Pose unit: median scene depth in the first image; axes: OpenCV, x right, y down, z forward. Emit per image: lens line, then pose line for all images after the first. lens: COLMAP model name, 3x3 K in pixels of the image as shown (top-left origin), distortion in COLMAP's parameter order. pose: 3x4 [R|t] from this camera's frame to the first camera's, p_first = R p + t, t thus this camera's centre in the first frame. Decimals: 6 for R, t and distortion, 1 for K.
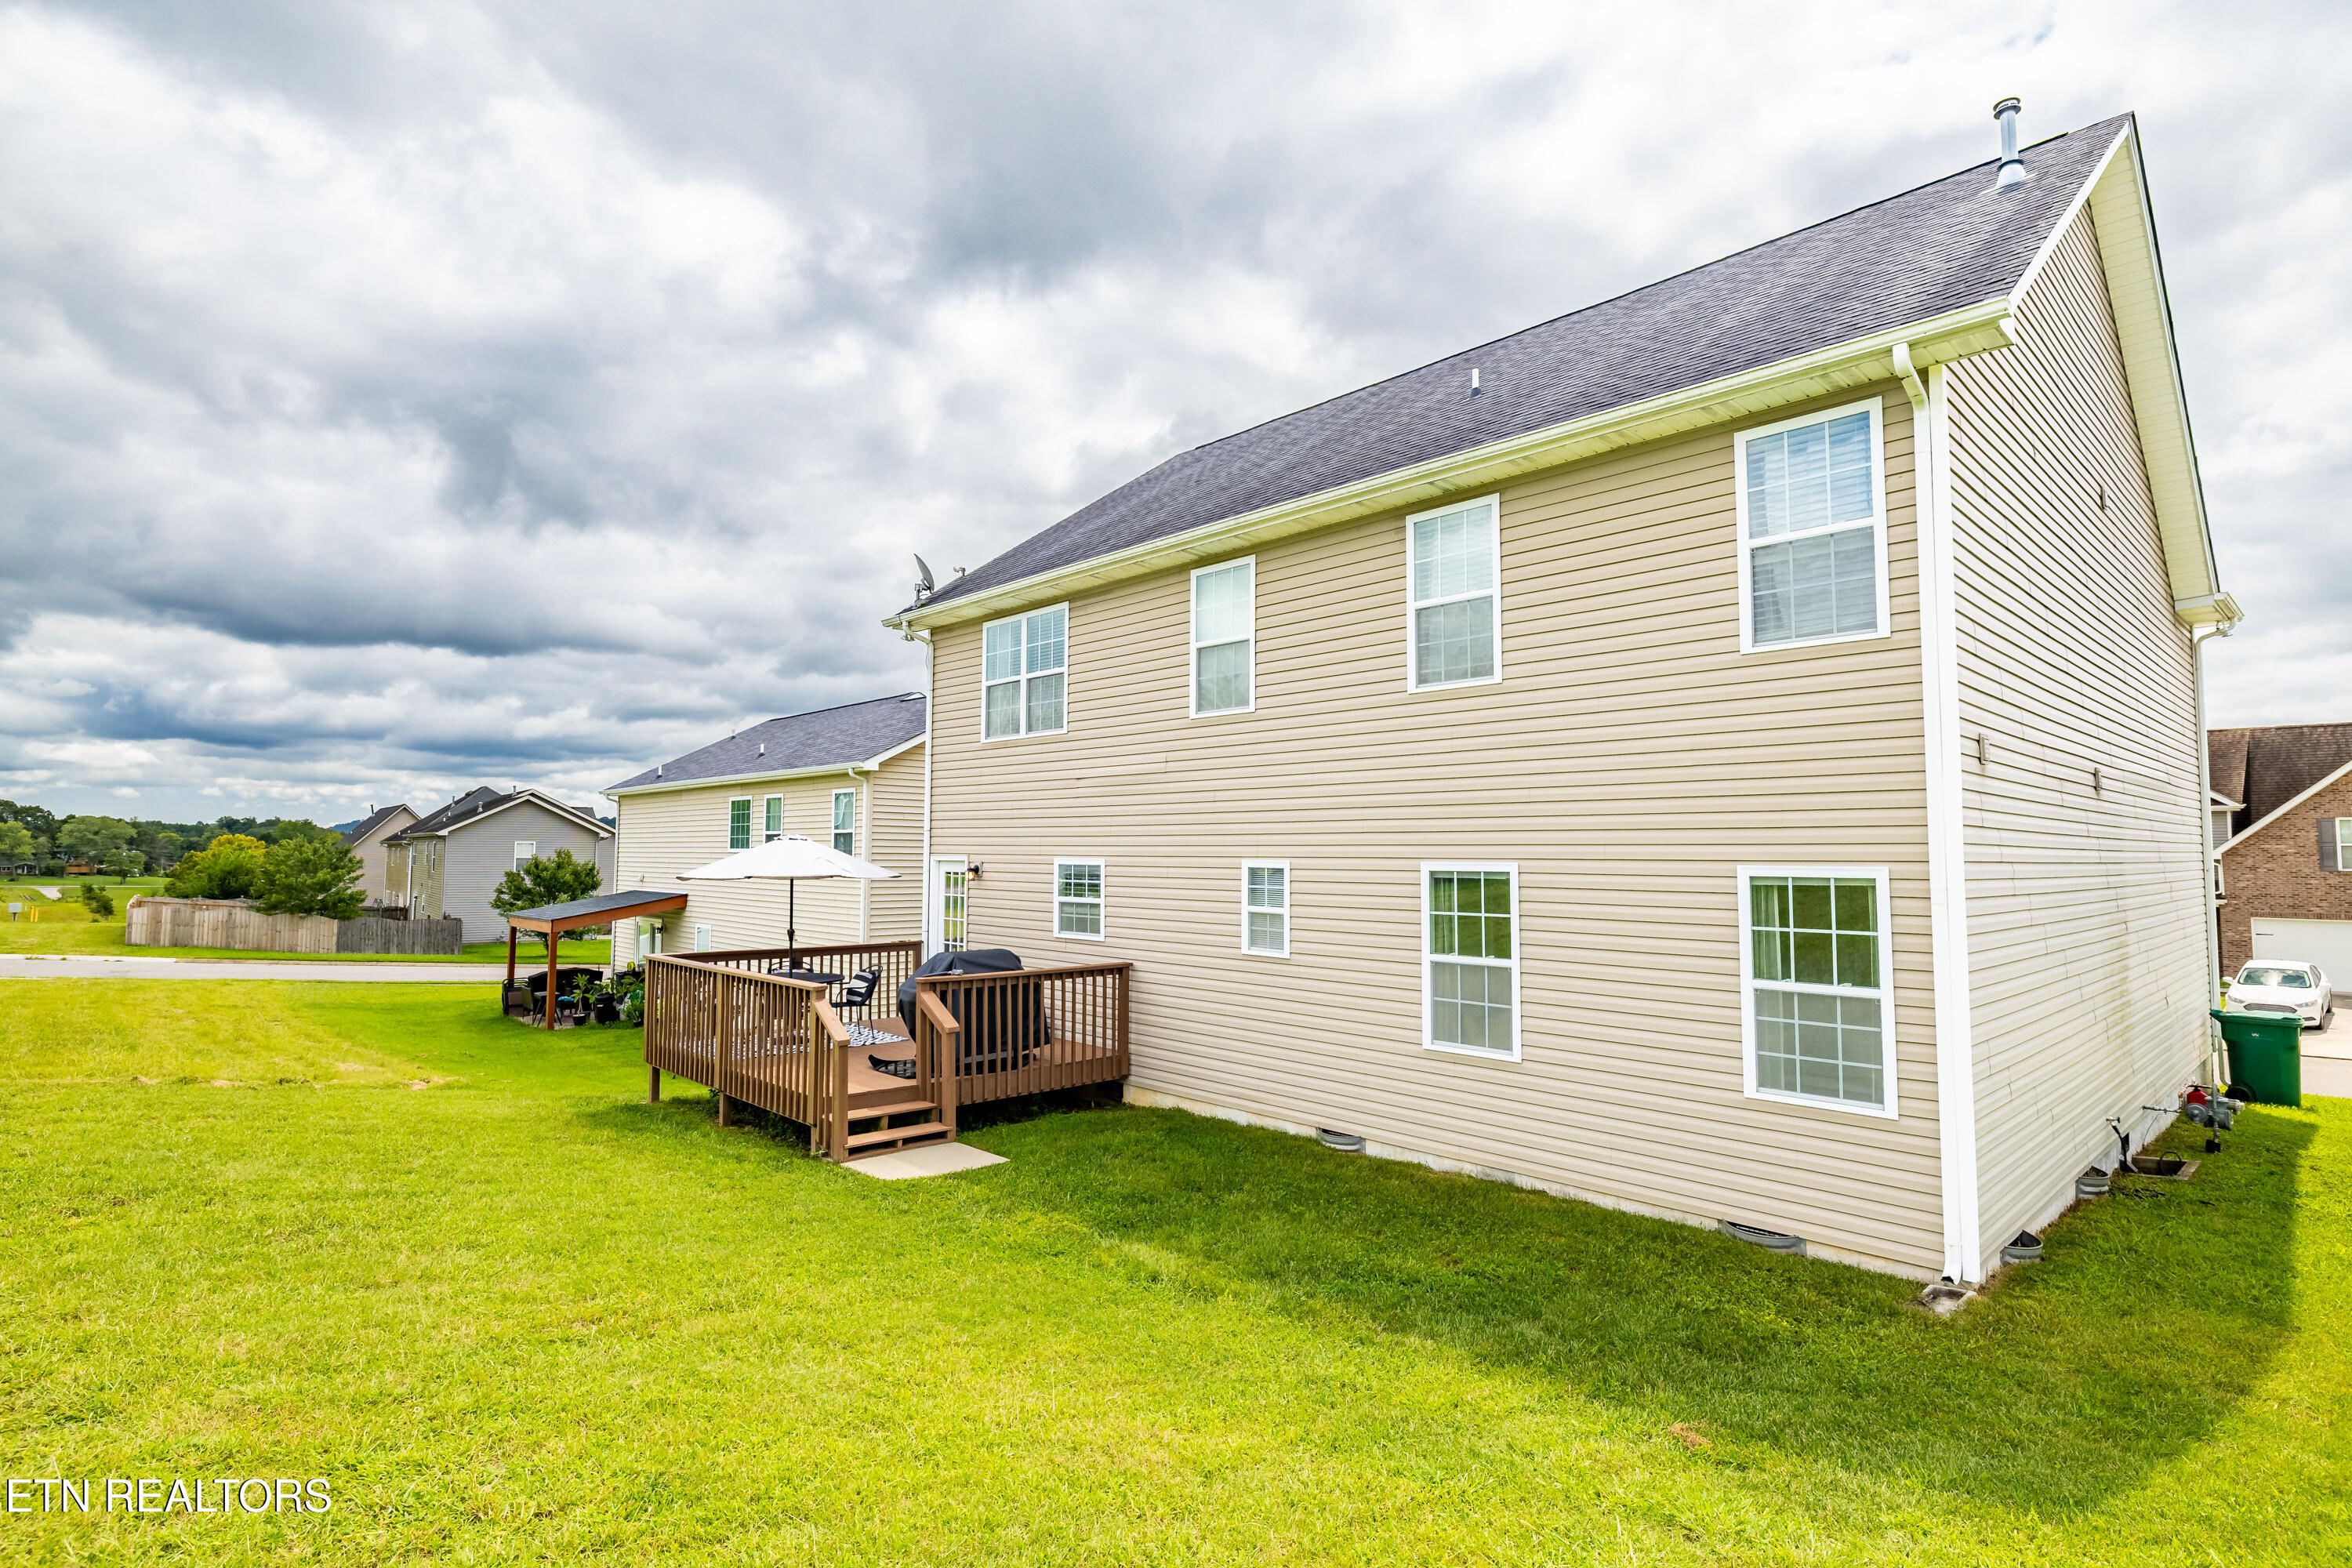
lens RADIAL K [[1142.1, 0, 1158.3], [0, 1142.1, 776.8], [0, 0, 1]] dist [-0.003362, -0.000284]
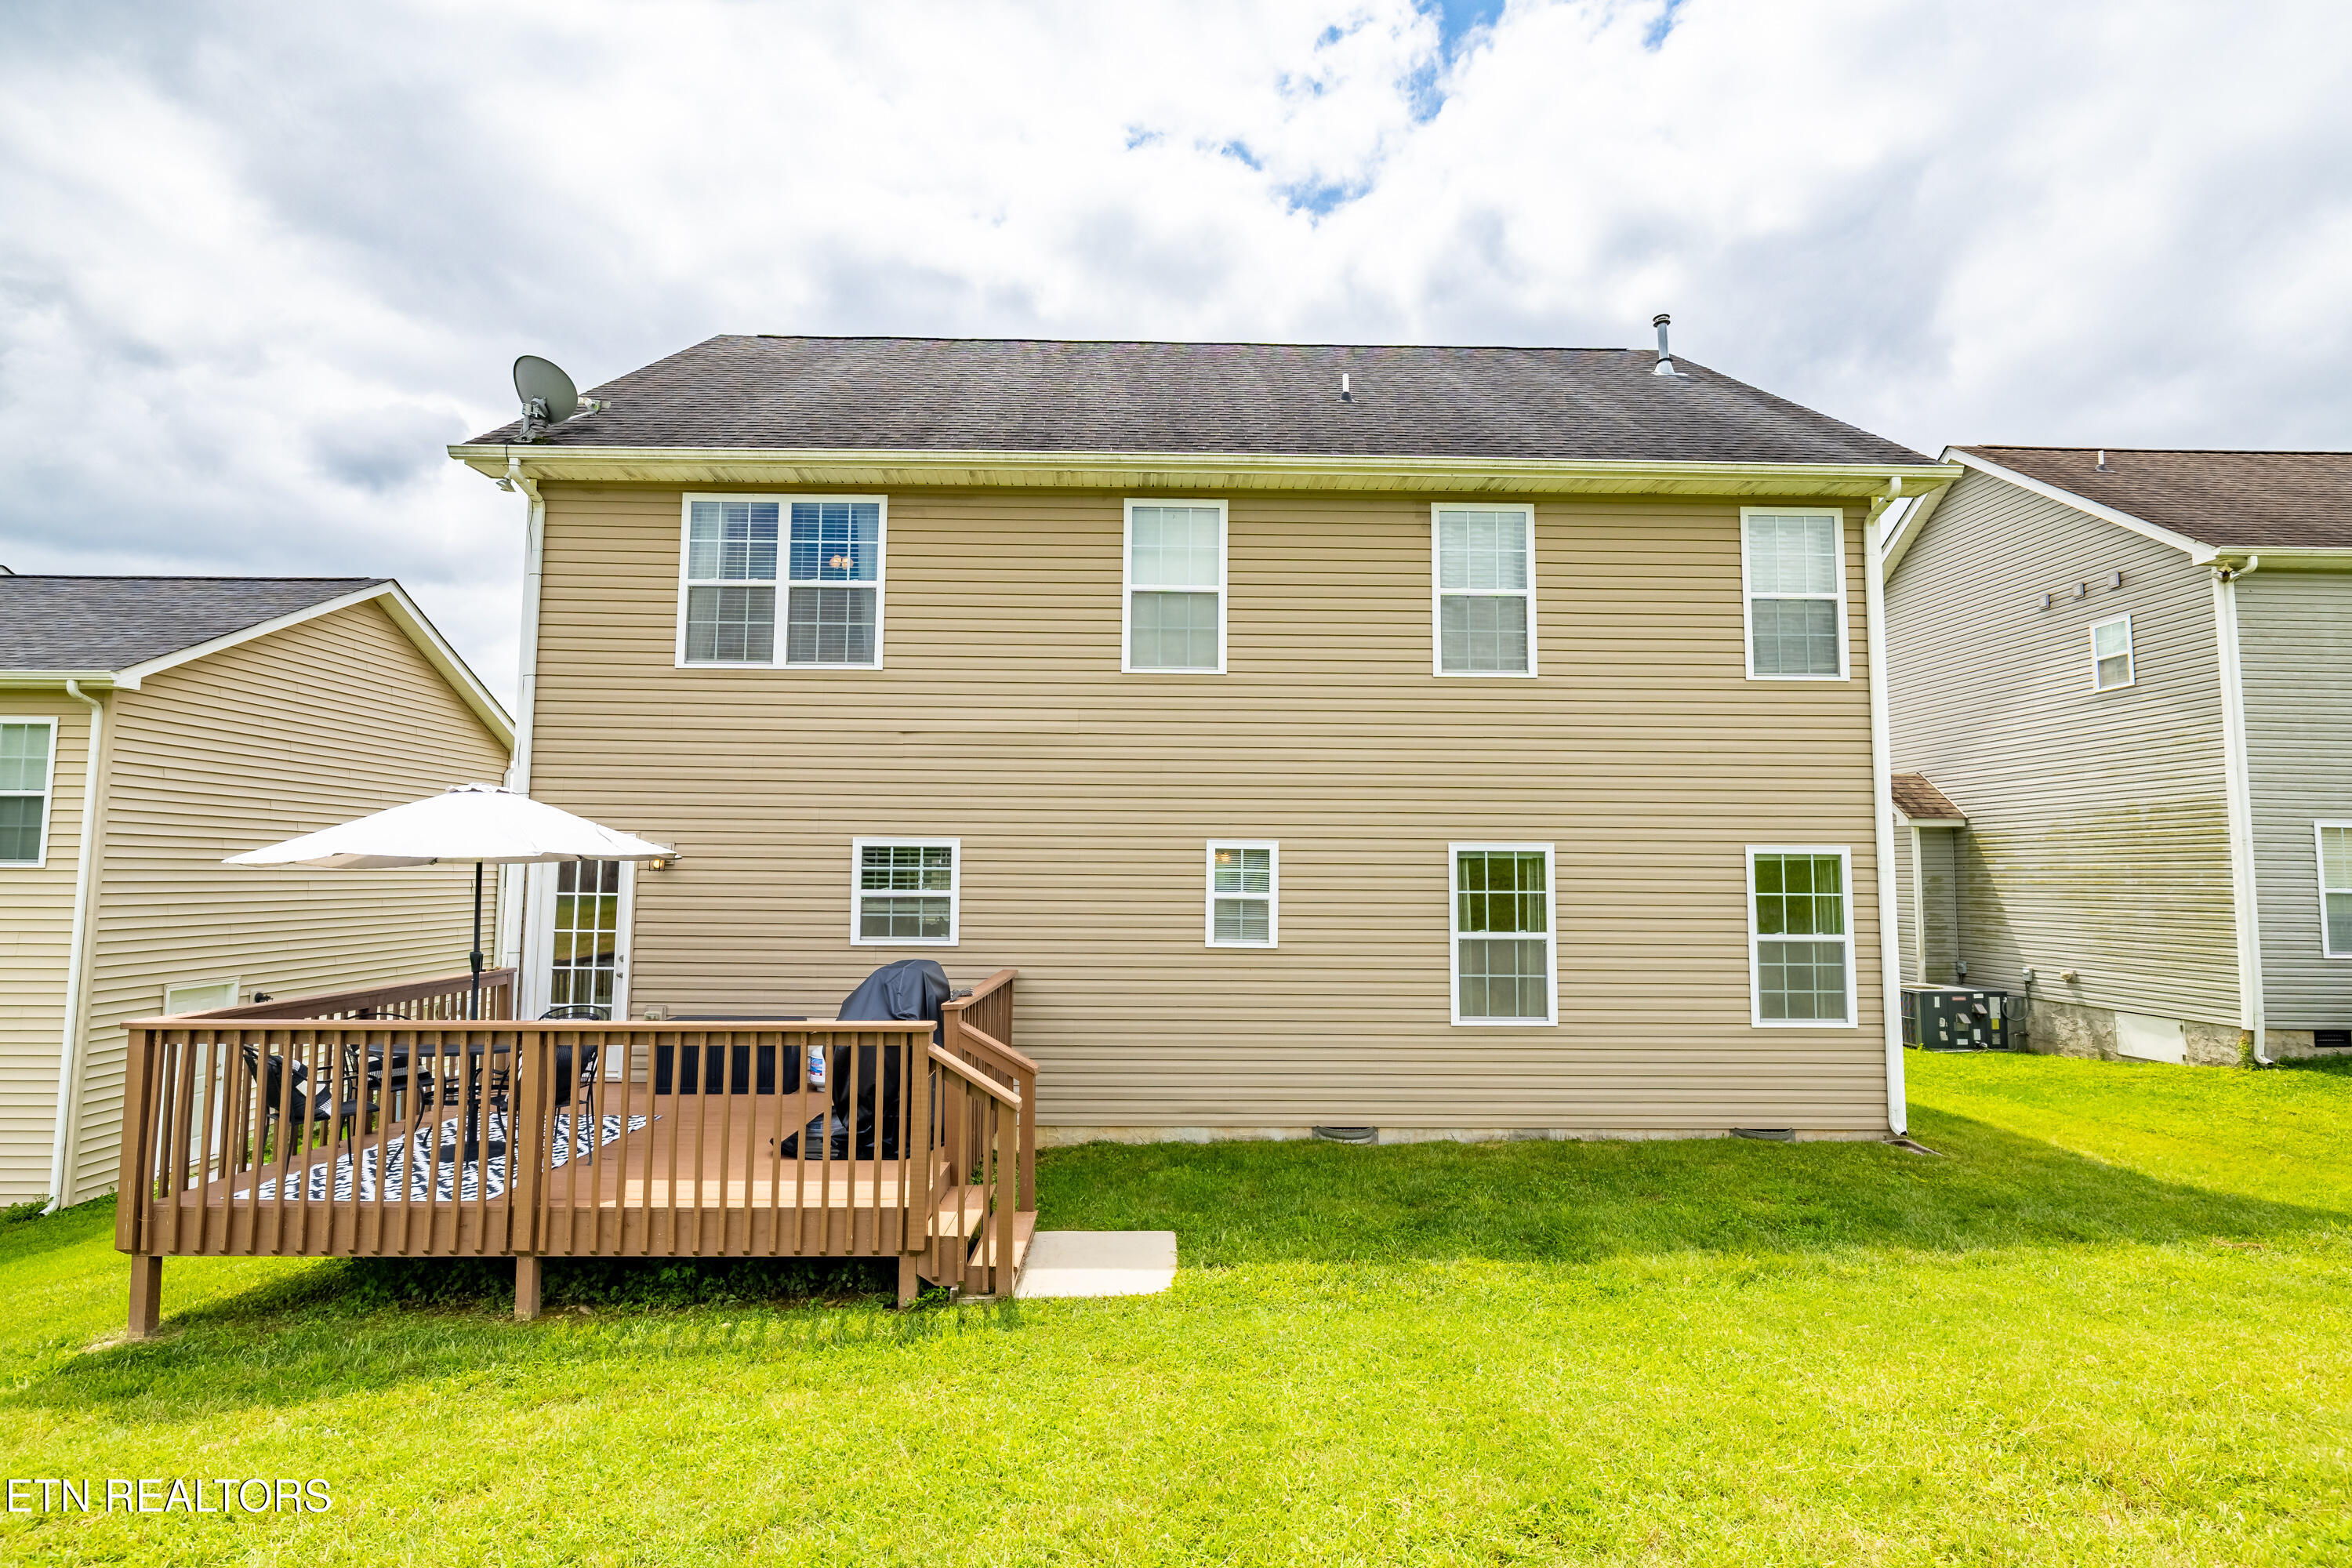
lens RADIAL K [[1142.1, 0, 1171.0], [0, 1142.1, 783.5], [0, 0, 1]] dist [-0.003362, -0.000284]
pose [[0.670738, 0.063548, 0.738967, -0.675385], [-0.054984, 0.997842, -0.035902, 0.070420], [-0.739653, -0.016550, 0.672785, 0.486514]]
